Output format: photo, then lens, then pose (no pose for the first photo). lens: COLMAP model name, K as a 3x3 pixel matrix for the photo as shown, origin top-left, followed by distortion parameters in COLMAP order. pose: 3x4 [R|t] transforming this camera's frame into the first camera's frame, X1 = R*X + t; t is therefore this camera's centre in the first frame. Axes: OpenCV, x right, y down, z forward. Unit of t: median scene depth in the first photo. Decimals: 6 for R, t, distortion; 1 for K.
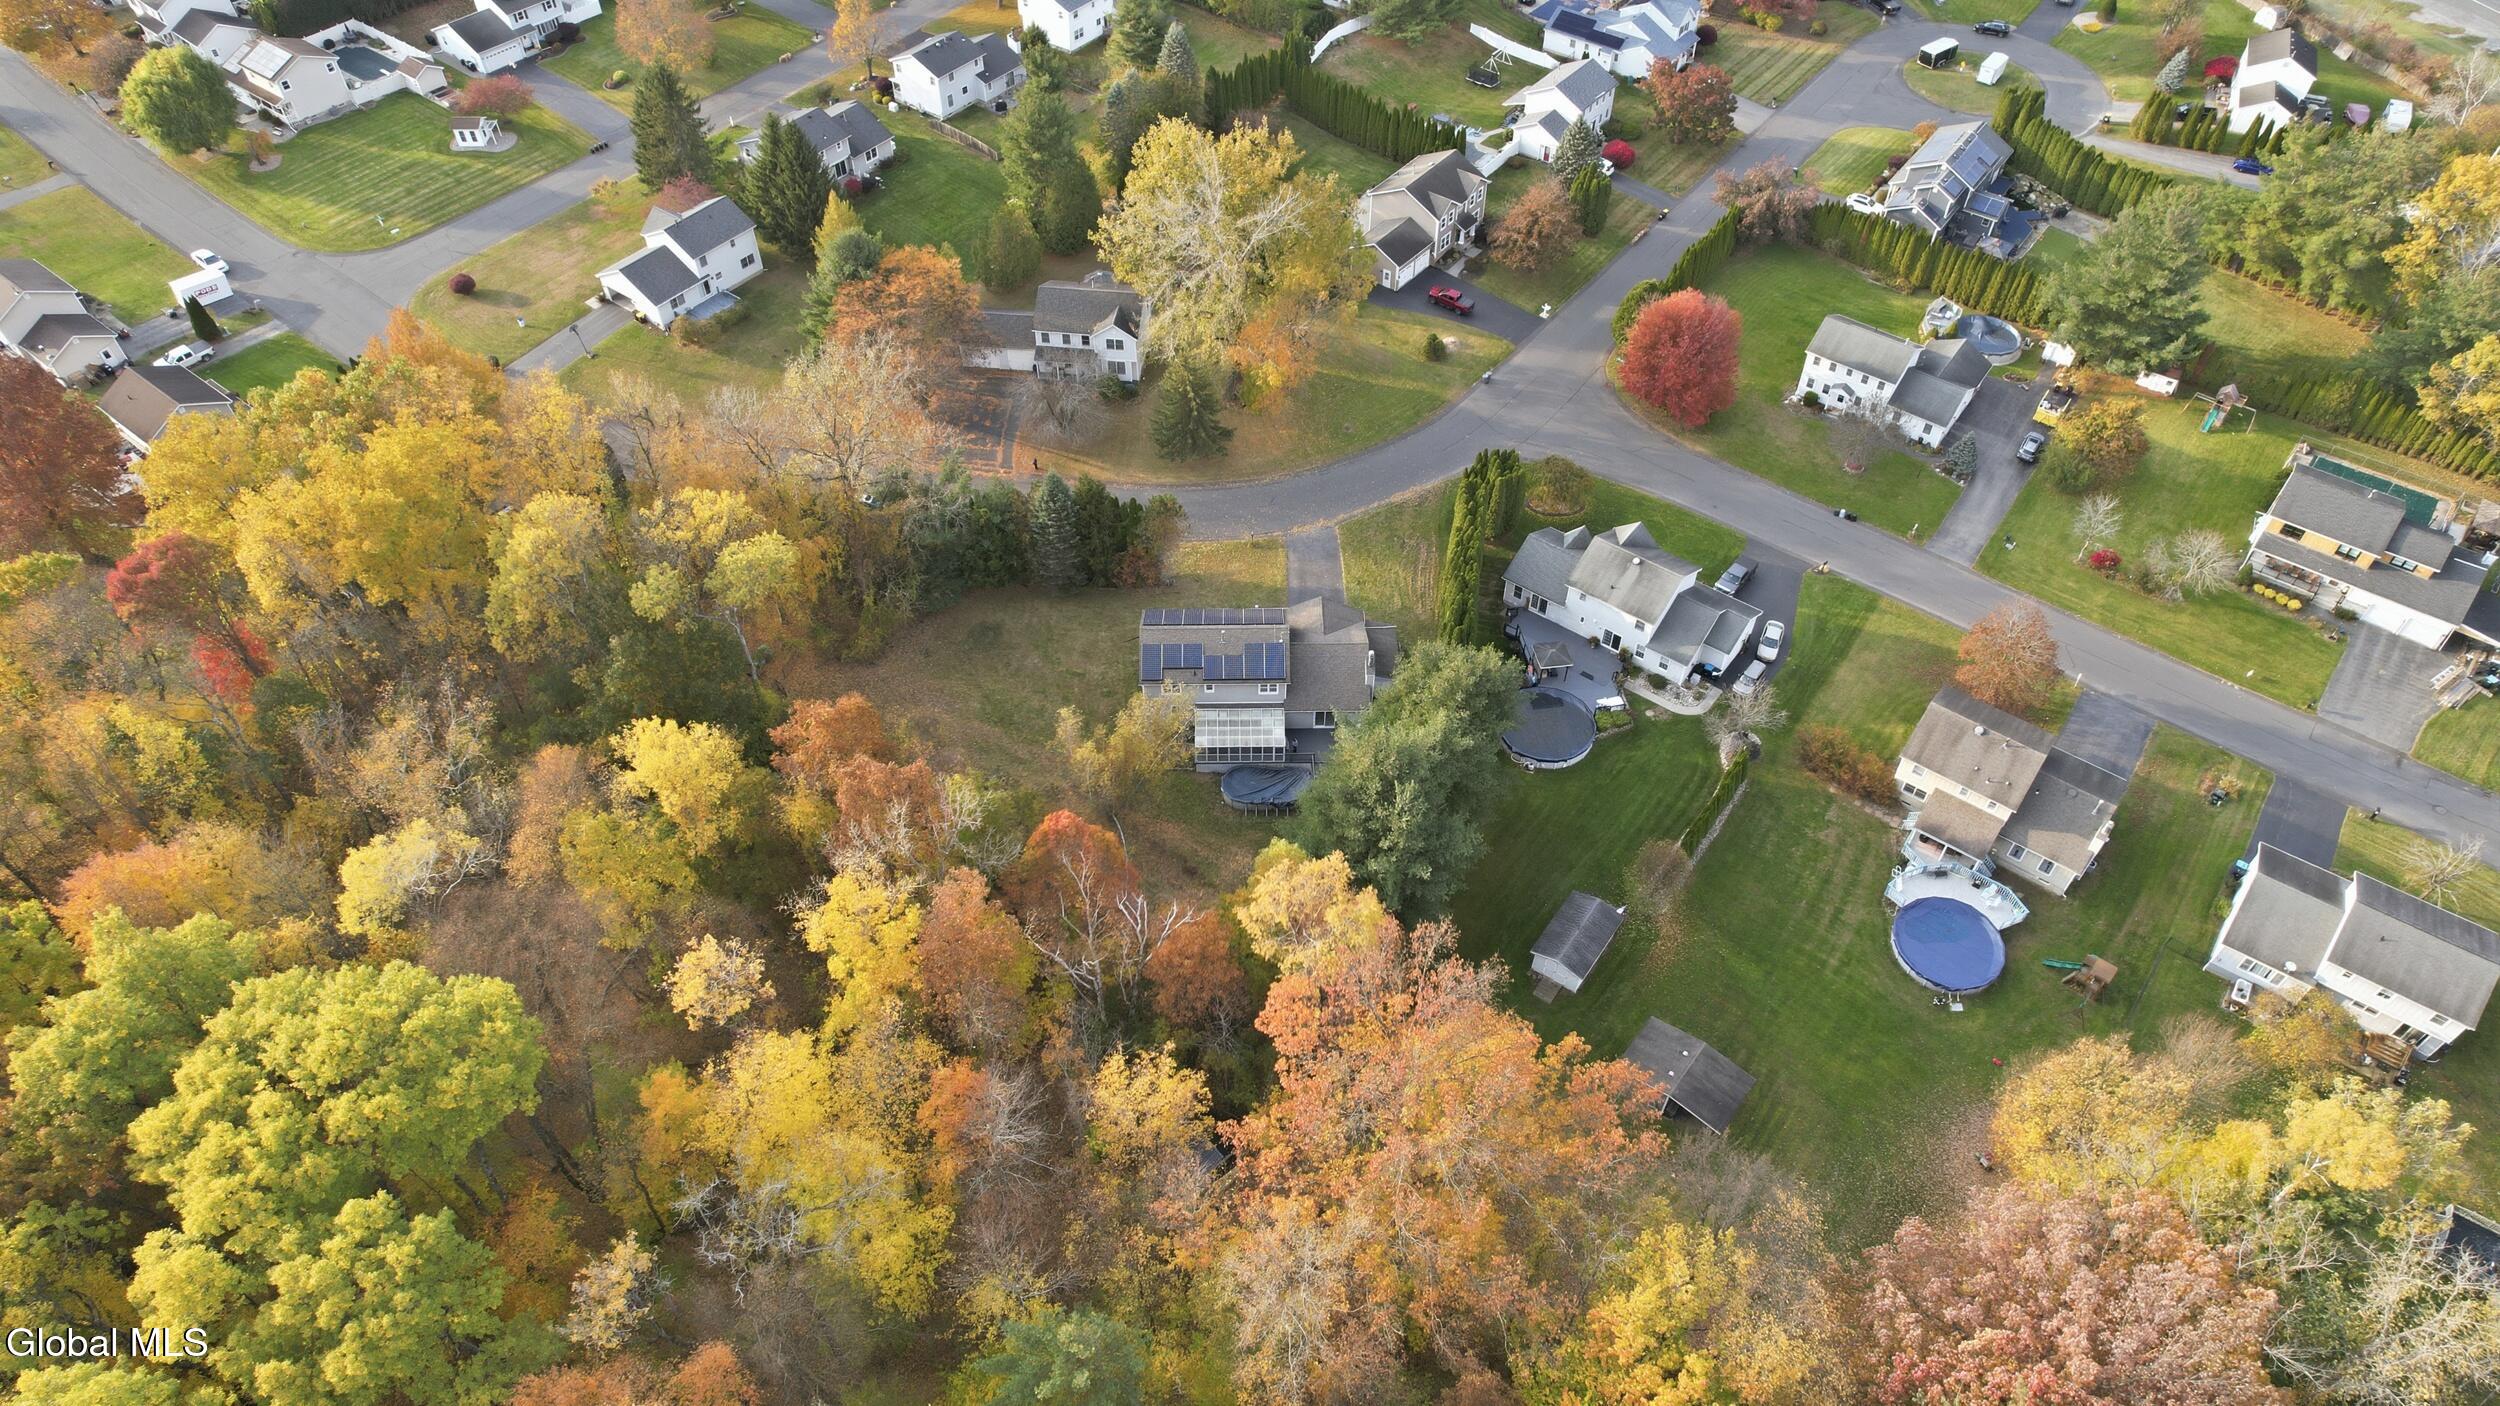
lens RADIAL K [[1550.8, 0, 1250.0], [0, 1550.8, 703.0], [0, 0, 1]] dist [0.001334, 0.000242]
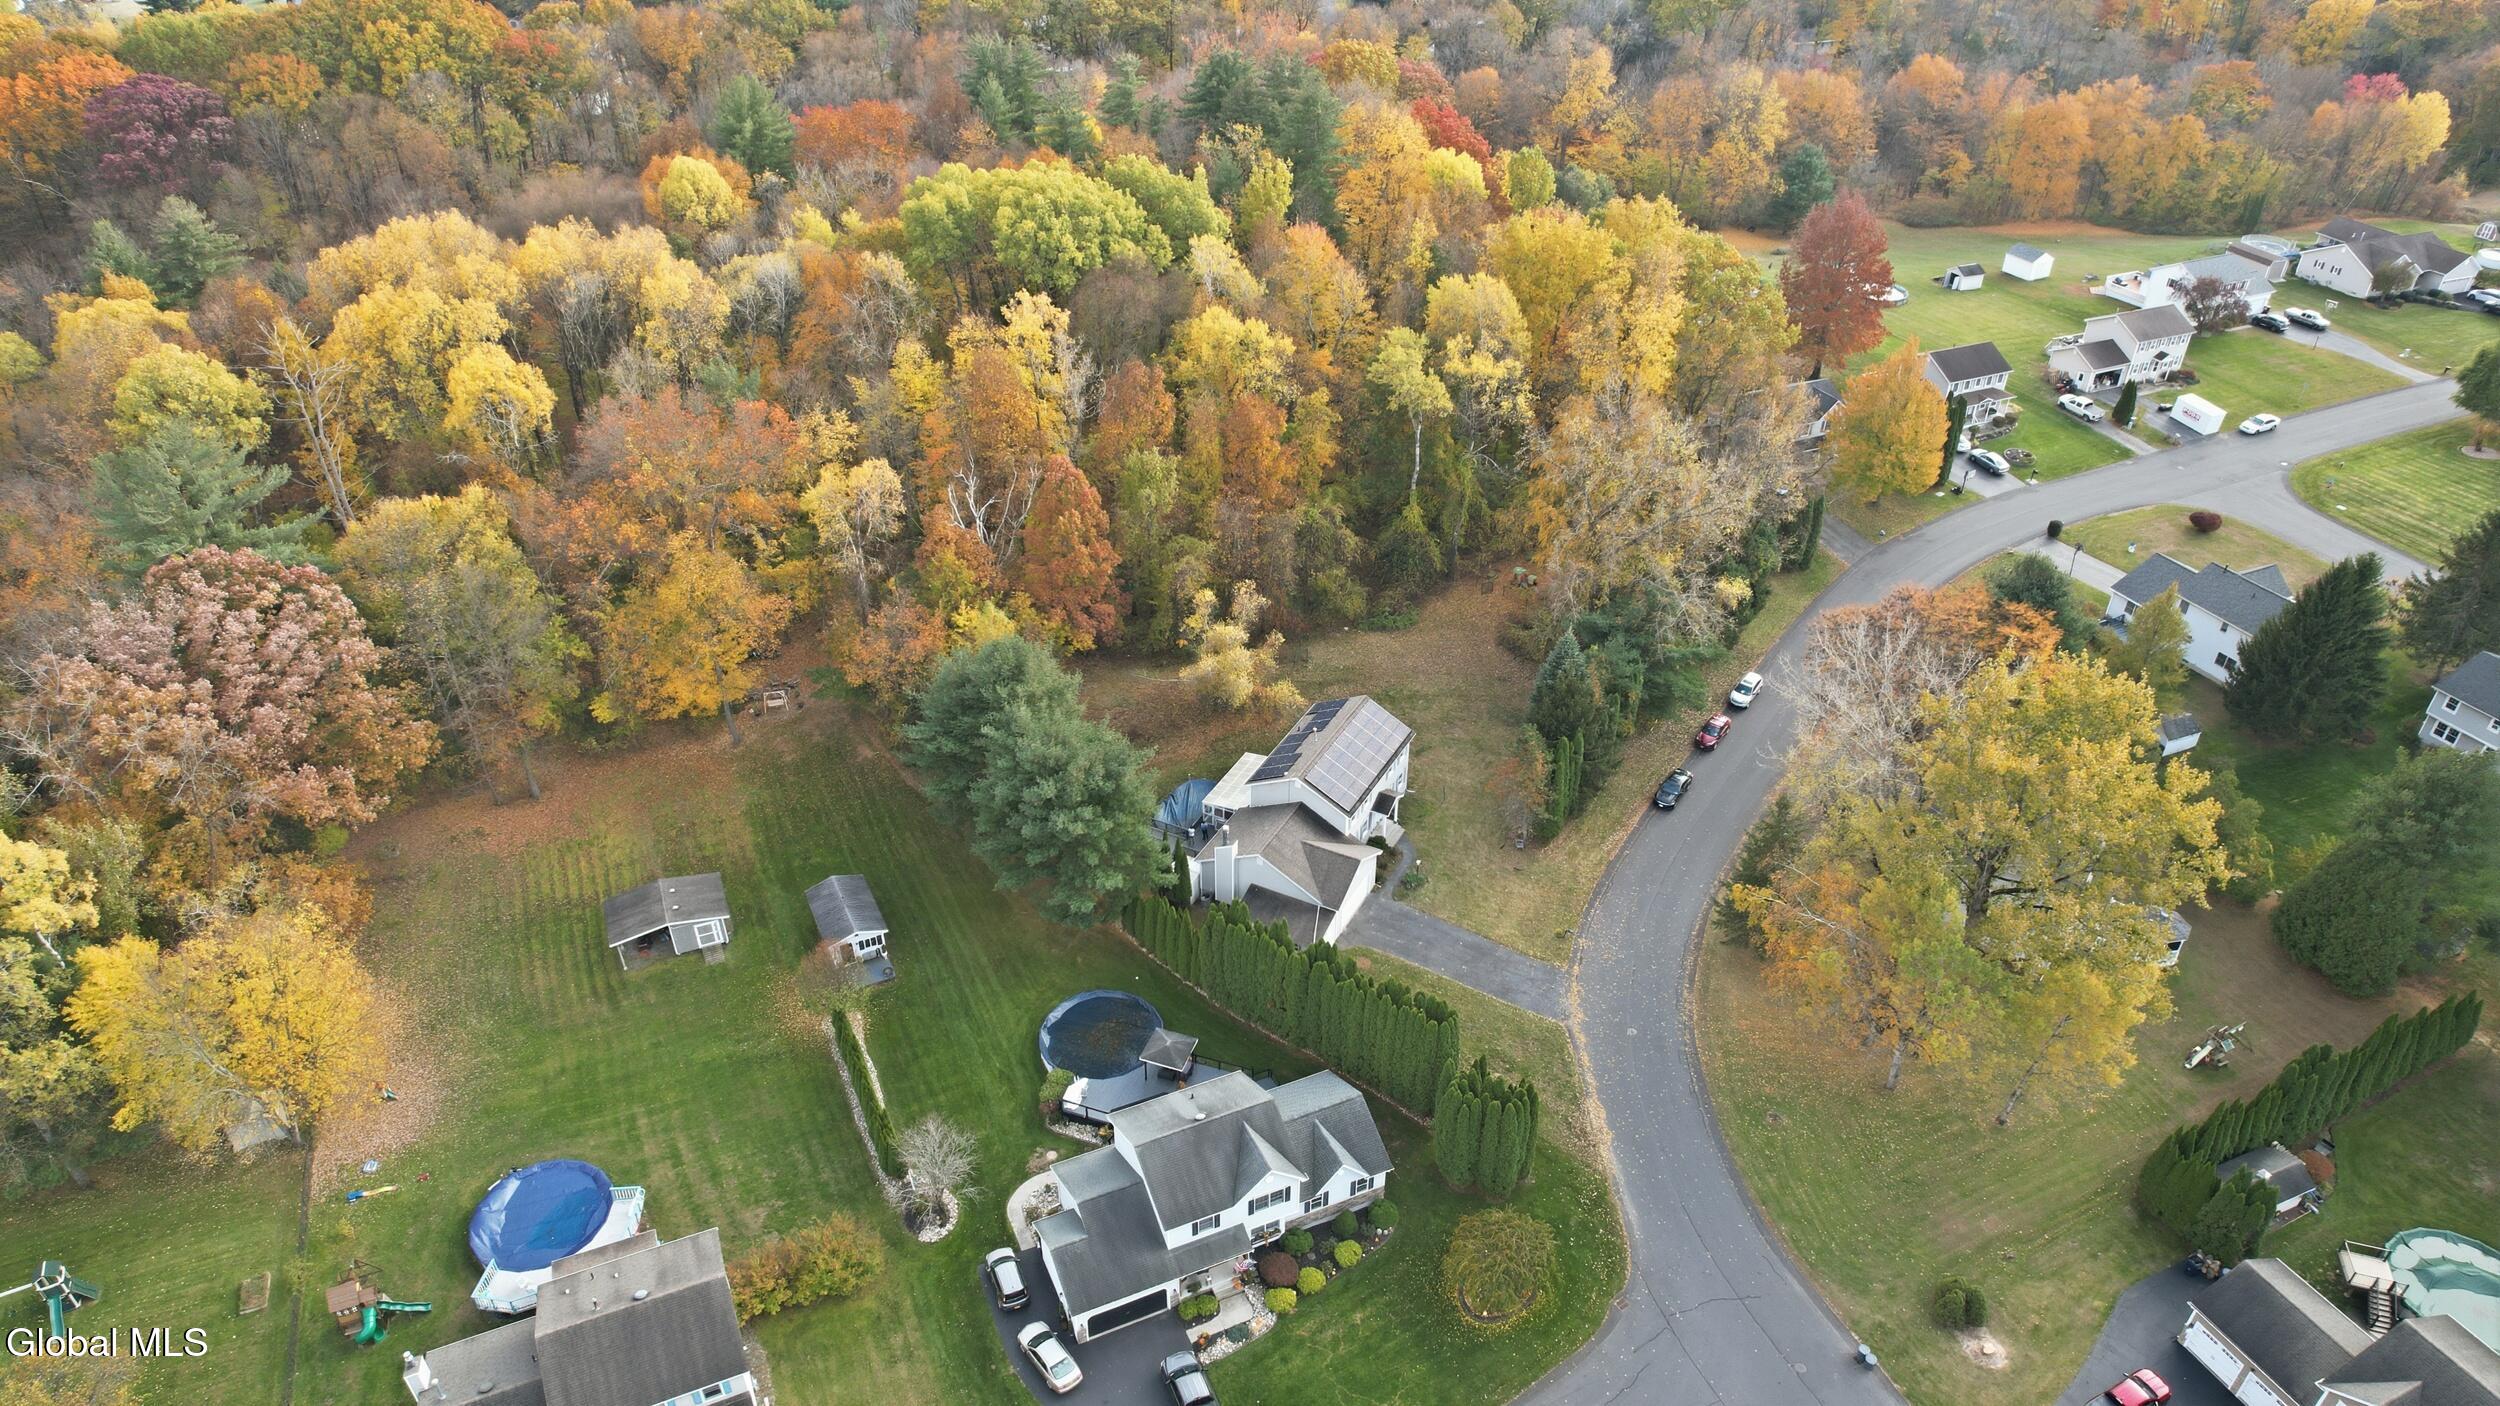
lens RADIAL K [[1568.3, 0, 1250.0], [0, 1568.3, 703.0], [0, 0, 1]] dist [-0.019747, 0.001428]
pose [[-0.468485, 0.485955, -0.737814, 0.658715], [-0.662087, 0.359822, 0.657395, -0.618453], [0.584947, 0.796477, 0.153174, 0.784981]]
